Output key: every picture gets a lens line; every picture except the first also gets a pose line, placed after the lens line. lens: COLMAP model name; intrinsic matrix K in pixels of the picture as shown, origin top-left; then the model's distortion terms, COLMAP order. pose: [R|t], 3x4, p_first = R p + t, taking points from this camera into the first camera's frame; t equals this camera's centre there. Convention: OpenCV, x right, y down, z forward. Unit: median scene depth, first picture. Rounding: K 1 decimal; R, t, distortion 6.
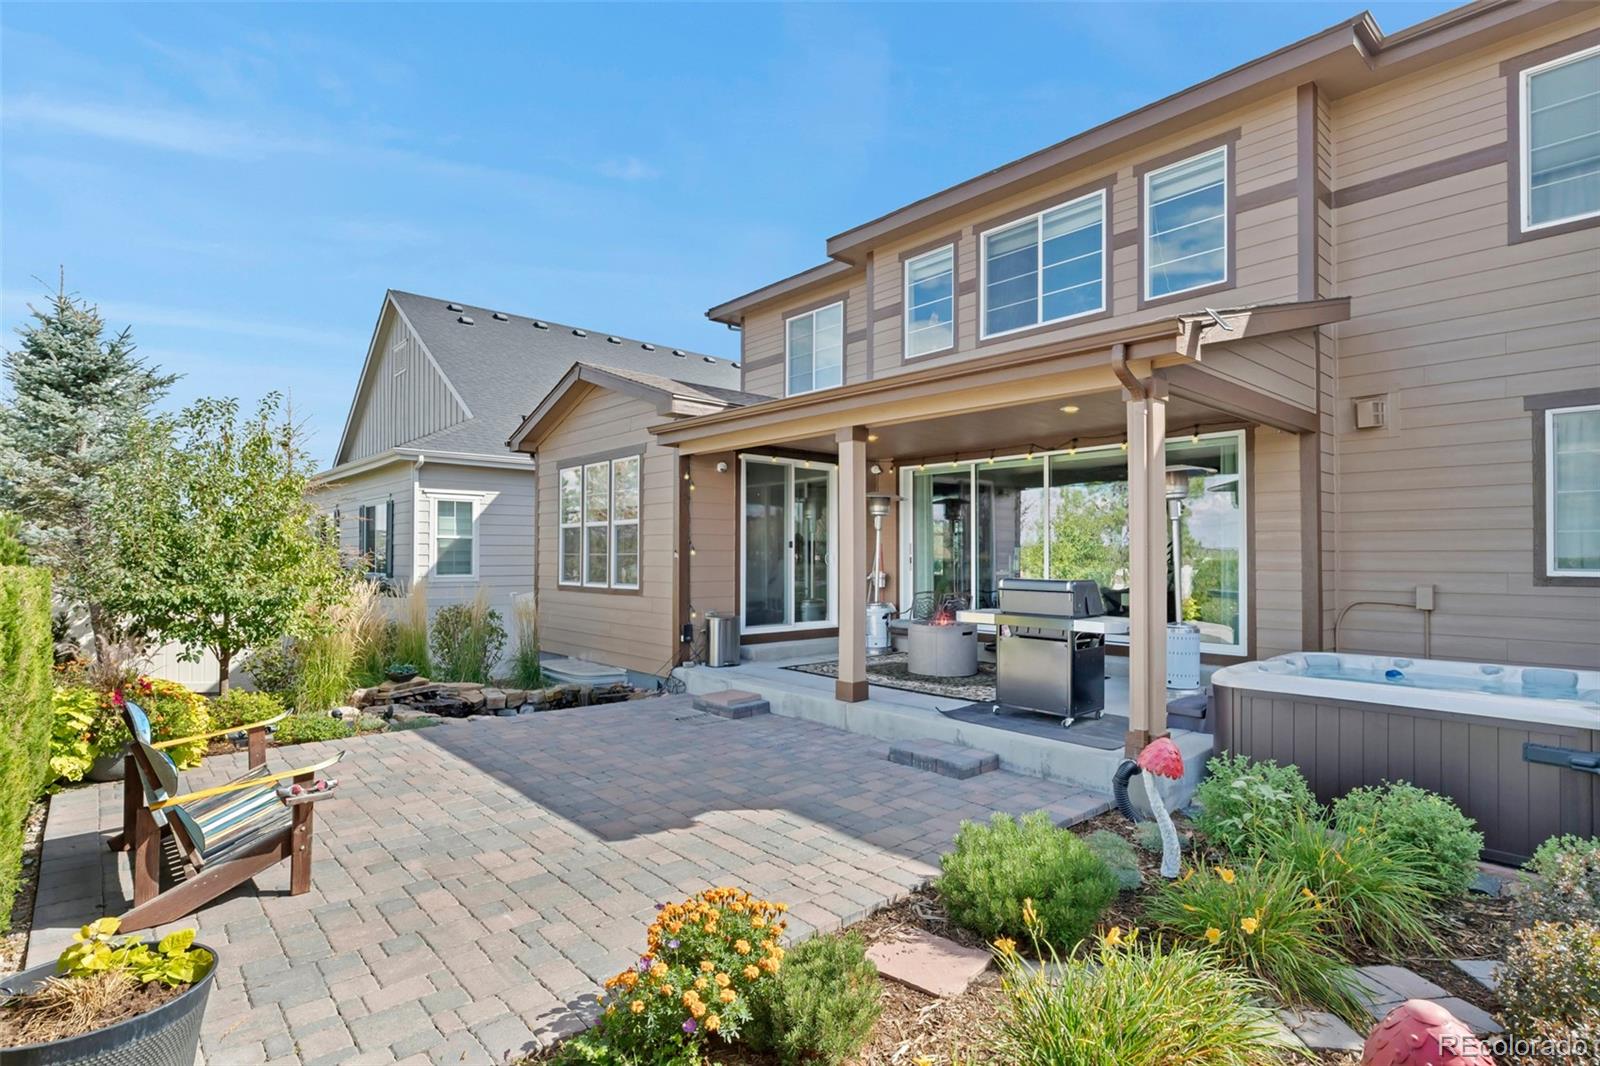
lens RADIAL K [[785.9, 0, 801.2], [0, 785.9, 542.5], [0, 0, 1]] dist [-0.000924, -0.000014]
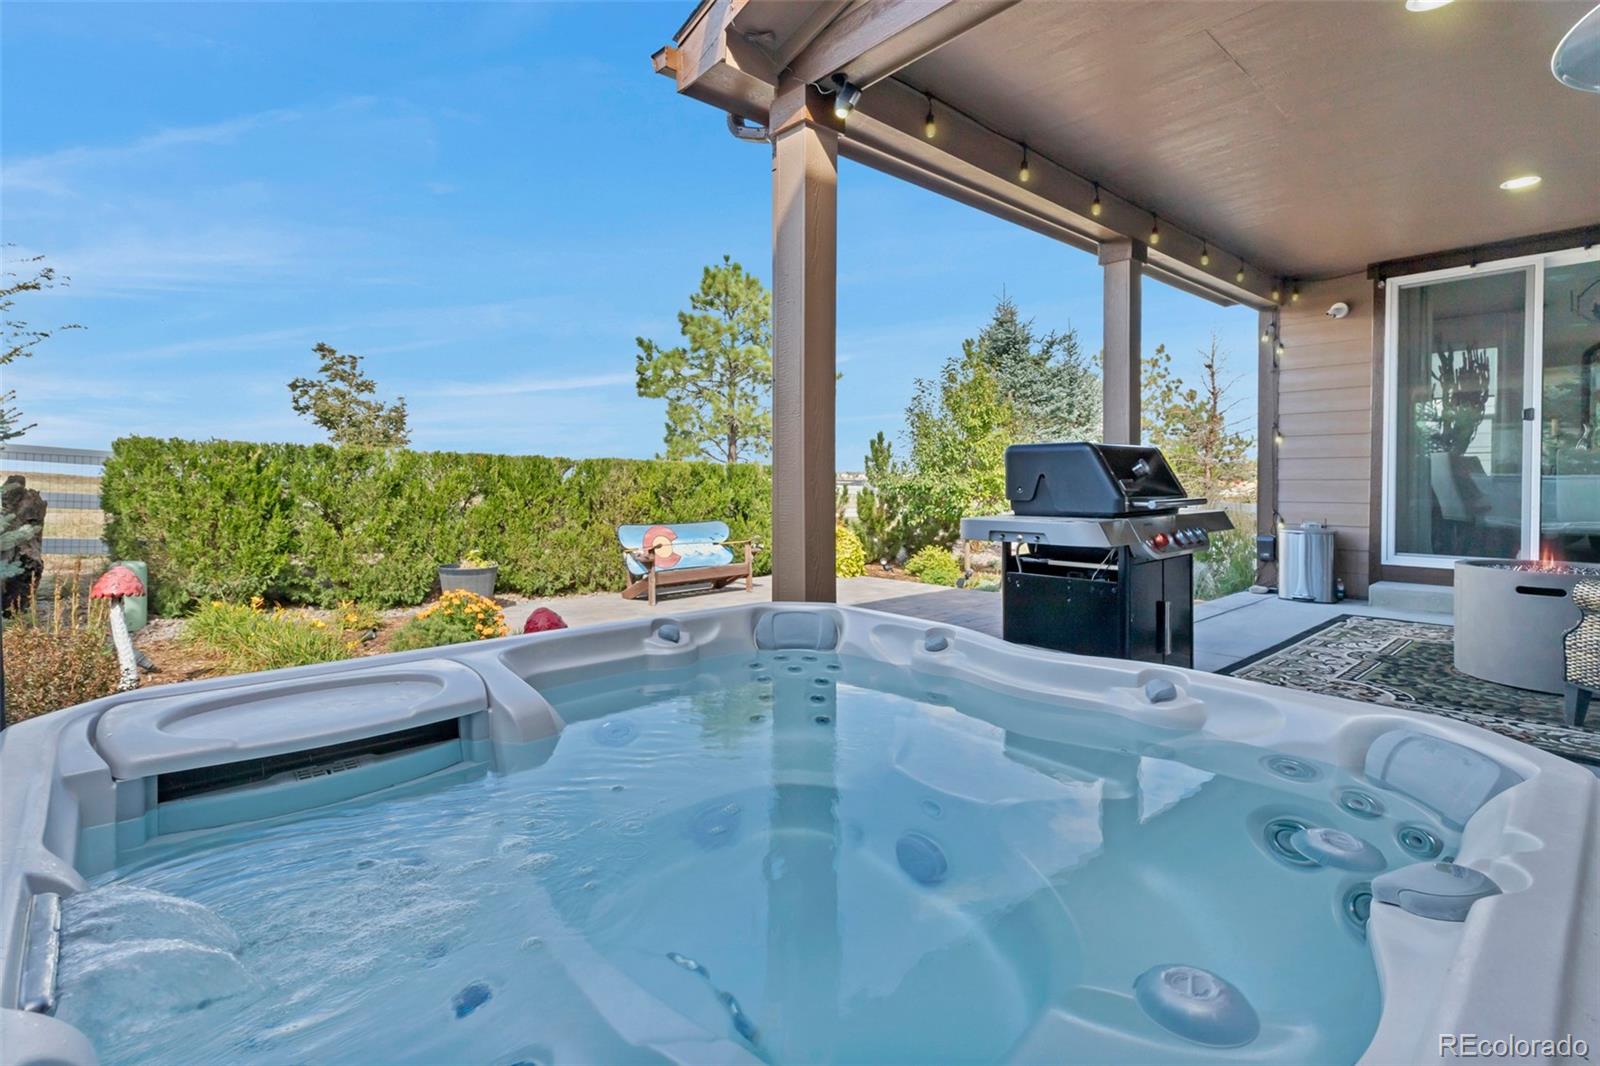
lens RADIAL K [[755.7, 0, 786.0], [0, 755.7, 490.0], [0, 0, 1]] dist [0.005811, 0.000678]
pose [[-0.013398, 0.006163, -0.999891, 0.541275], [0.015183, 0.999867, 0.005959, 0.045266], [0.999795, -0.015101, -0.013490, 0.523403]]
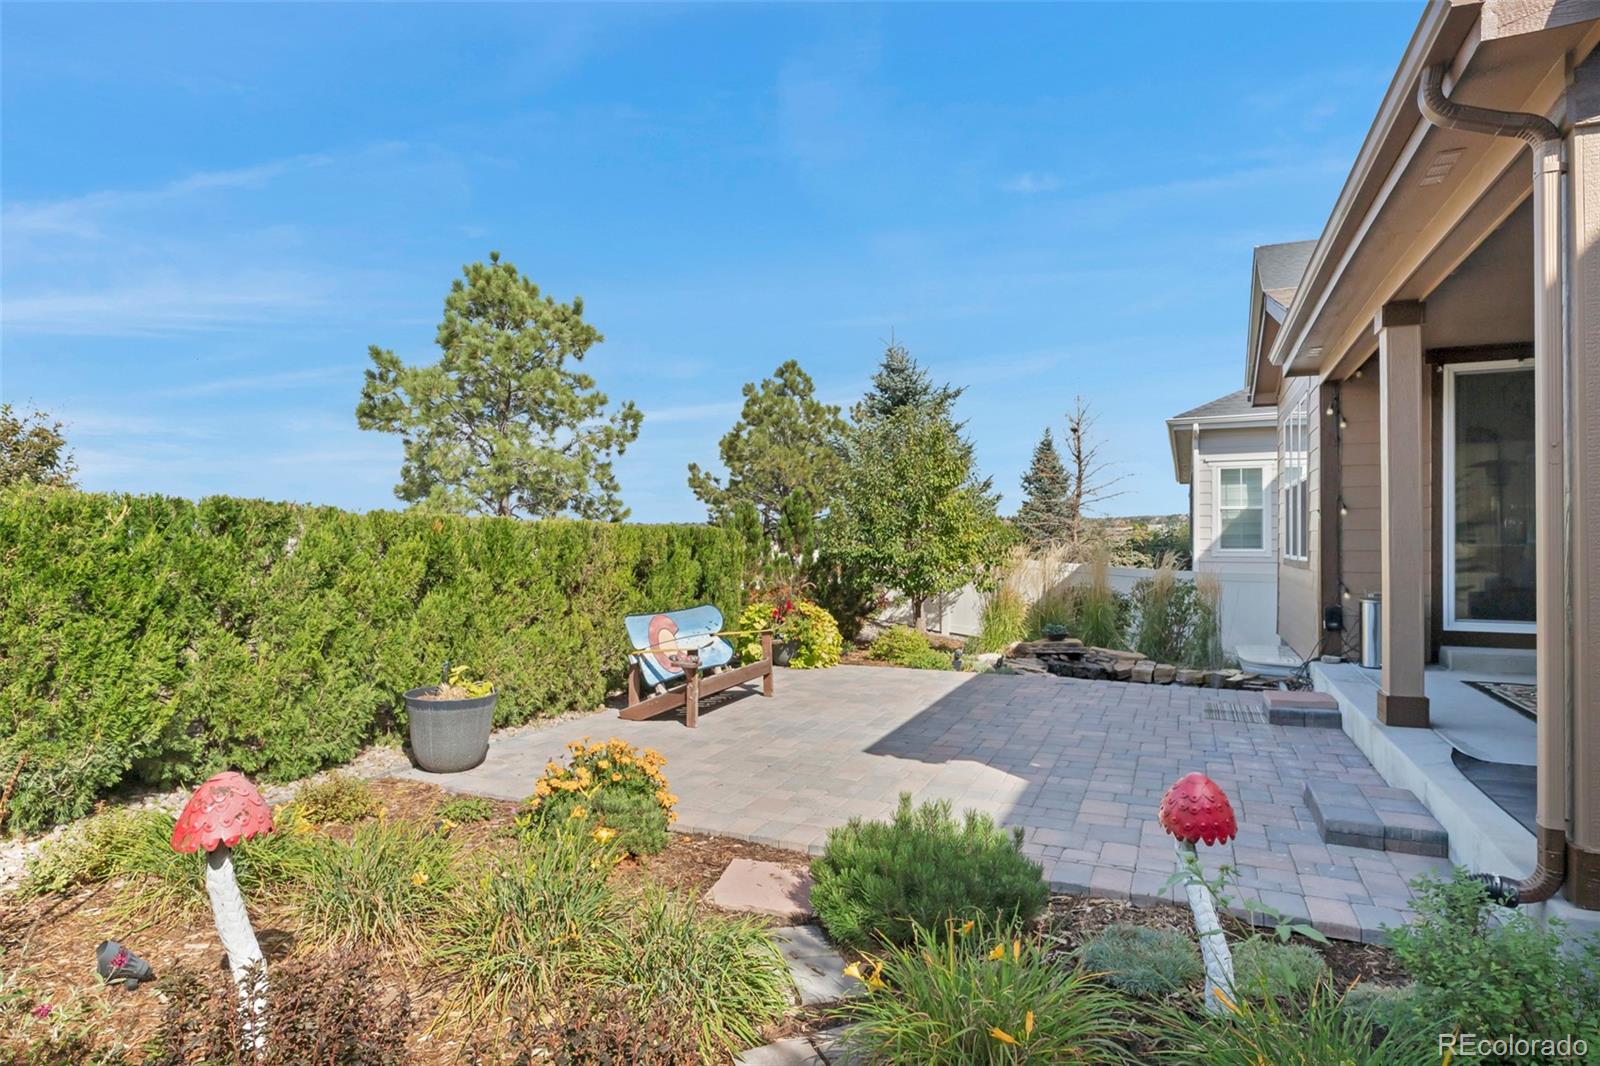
lens RADIAL K [[858.1, 0, 798.8], [0, 858.1, 531.1], [0, 0, 1]] dist [0.005035, -0.000714]
pose [[0.396709, -0.012824, -0.917855, 0.384336], [0.016884, 0.999835, -0.006671, 0.026316], [0.917789, -0.012851, 0.396860, 0.191152]]
